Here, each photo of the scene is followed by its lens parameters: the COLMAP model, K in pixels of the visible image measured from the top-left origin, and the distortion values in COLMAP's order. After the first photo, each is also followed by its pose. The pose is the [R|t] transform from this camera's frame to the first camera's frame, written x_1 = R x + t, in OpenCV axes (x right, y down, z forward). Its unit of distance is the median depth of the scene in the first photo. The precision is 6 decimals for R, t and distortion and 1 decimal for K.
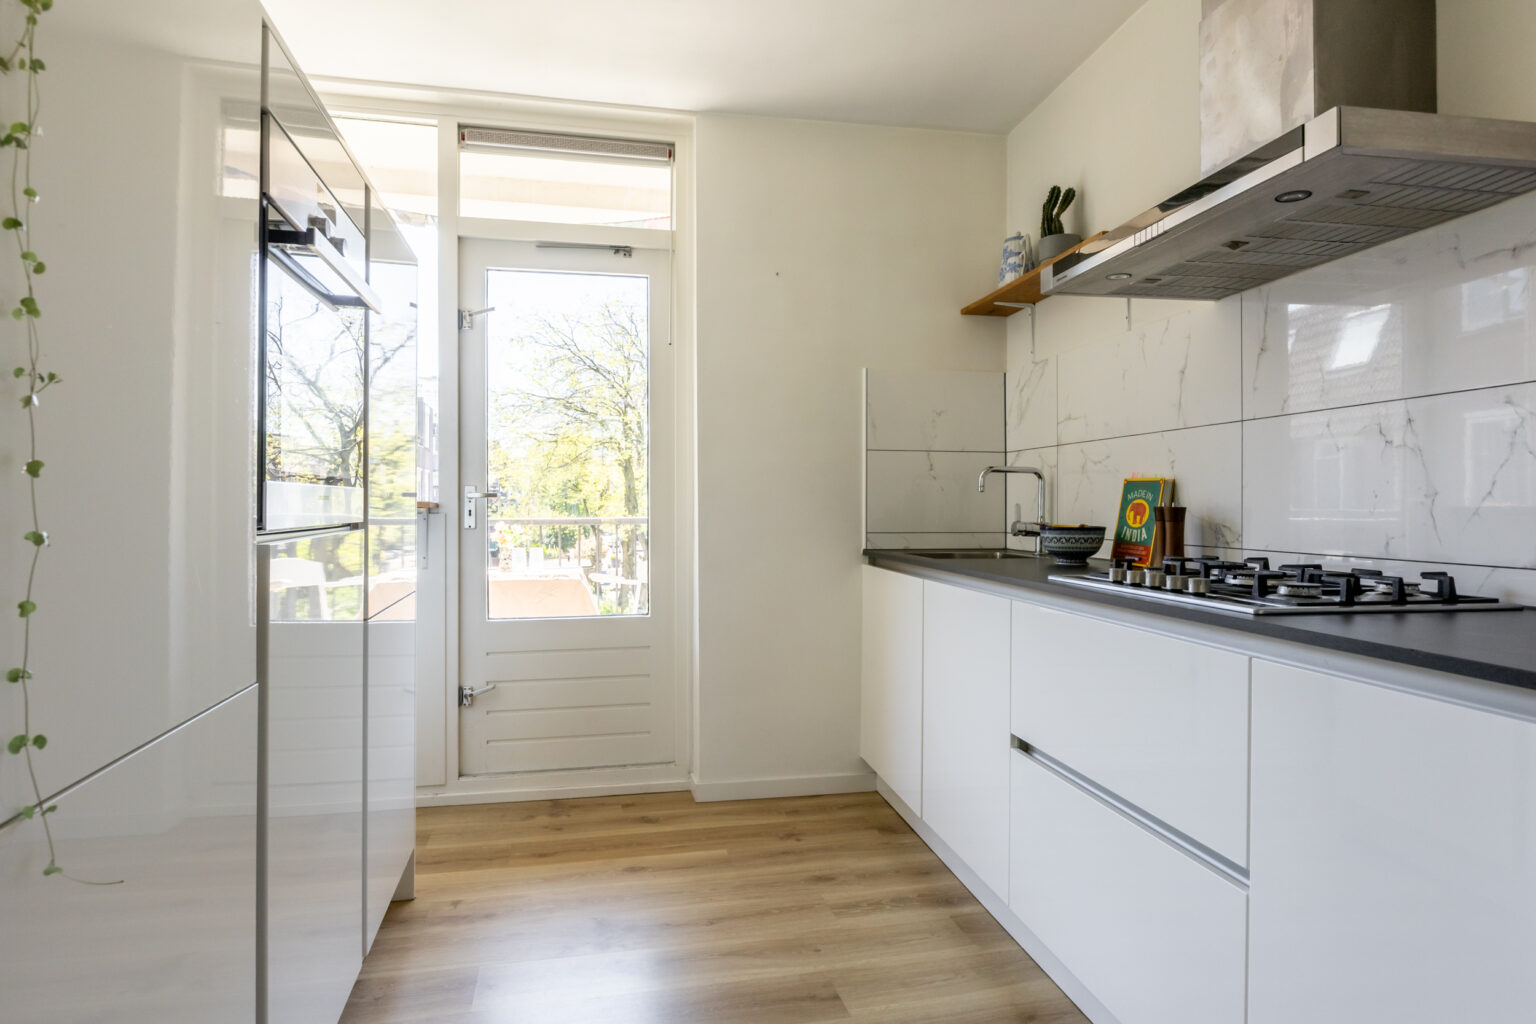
lens RADIAL K [[893.9, 0, 771.2], [0, 893.9, 506.4], [0, 0, 1]] dist [-0.006917, 0.000862]
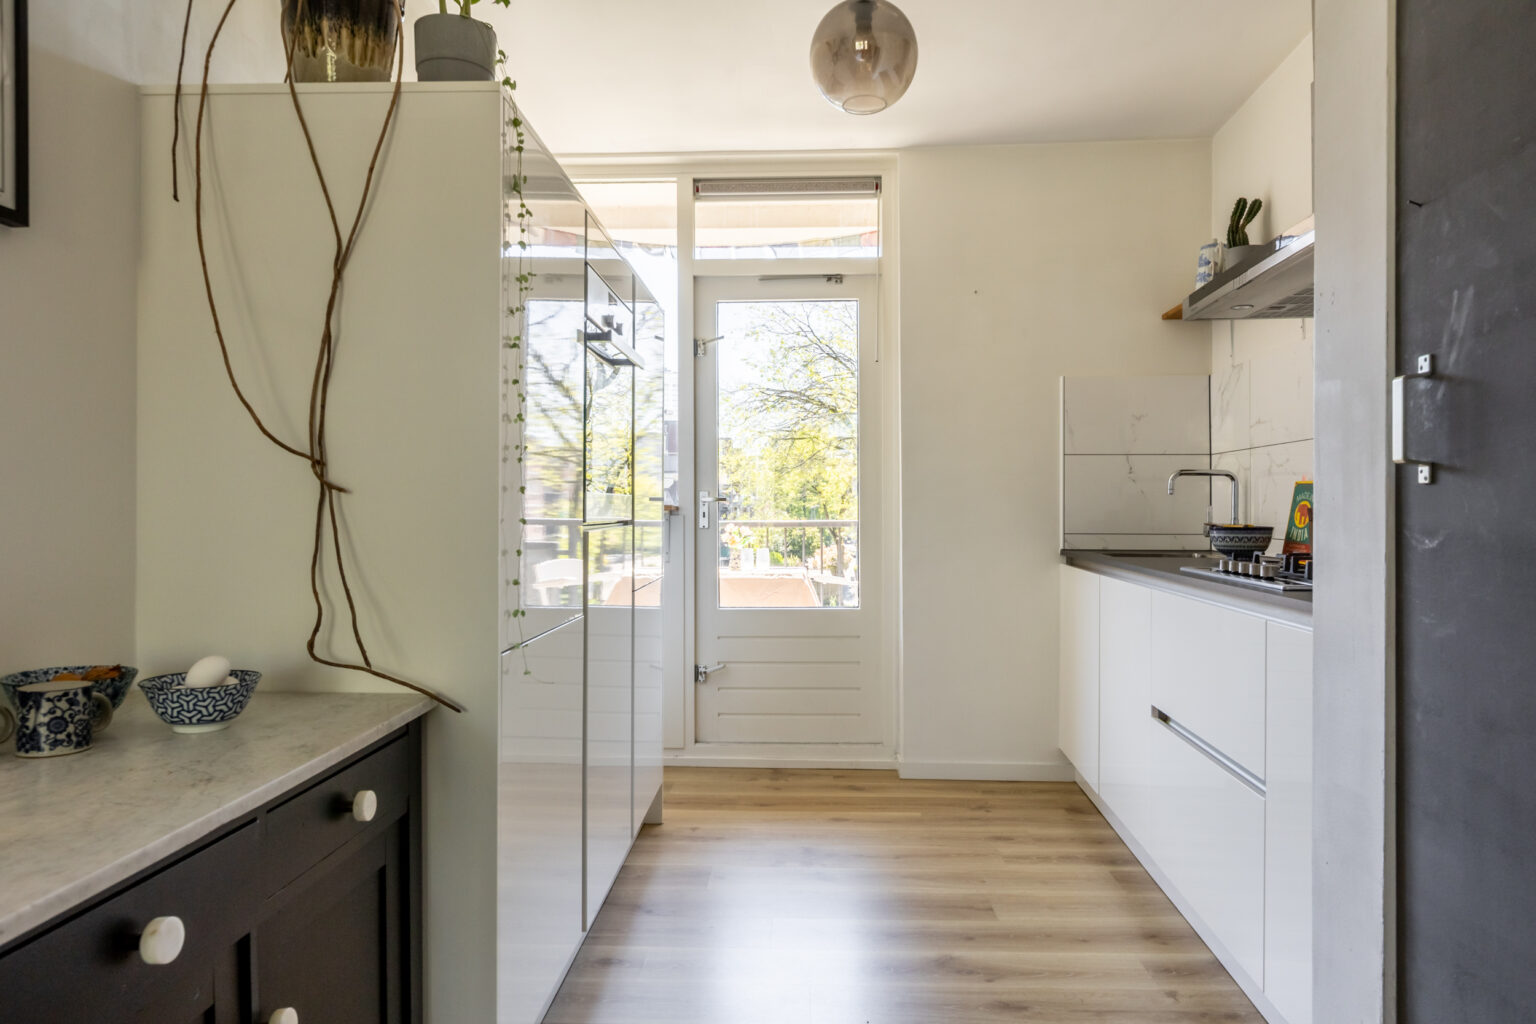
lens RADIAL K [[1070.6, 0, 768.0], [0, 1070.6, 512.0], [0, 0, 1]] dist [0.002533, 0.000398]
pose [[0.965682, -0.001092, -0.259726, 0.109393], [0.001422, 0.999998, 0.001081, 0.002486], [0.259724, -0.001414, 0.965682, -0.337467]]
